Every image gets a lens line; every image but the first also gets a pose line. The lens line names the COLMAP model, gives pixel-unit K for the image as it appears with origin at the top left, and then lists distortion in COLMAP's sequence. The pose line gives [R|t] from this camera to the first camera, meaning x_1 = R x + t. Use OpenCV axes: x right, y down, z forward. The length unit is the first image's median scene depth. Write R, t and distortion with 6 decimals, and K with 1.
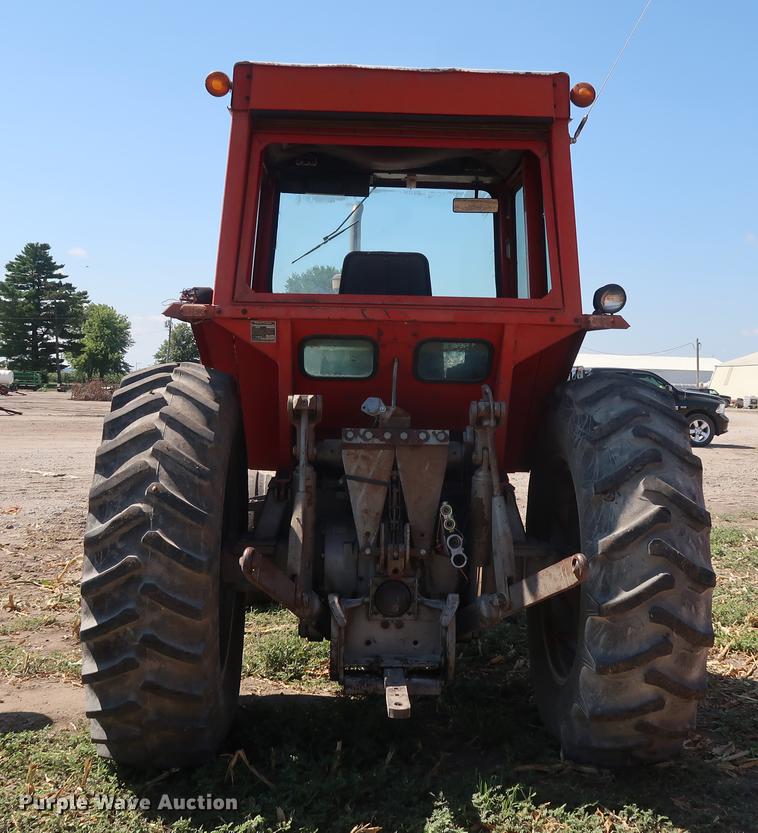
lens RADIAL K [[1031.2, 0, 405.4], [0, 1031.2, 375.9], [0, 0, 1]] dist [-0.023683, -0.024646]
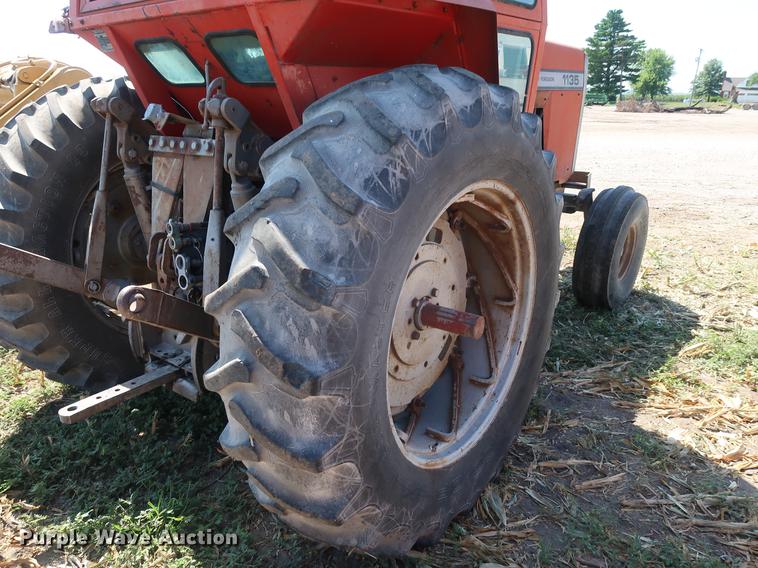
lens RADIAL K [[588.6, 0, 378.4], [0, 588.6, 281.6], [0, 0, 1]] dist [-0.023661, 0.001738]
pose [[0.753985, 0.180521, -0.631600, 0.505616], [0.017899, 0.955496, 0.294462, 0.022539], [0.656648, -0.233325, 0.717198, 0.702704]]
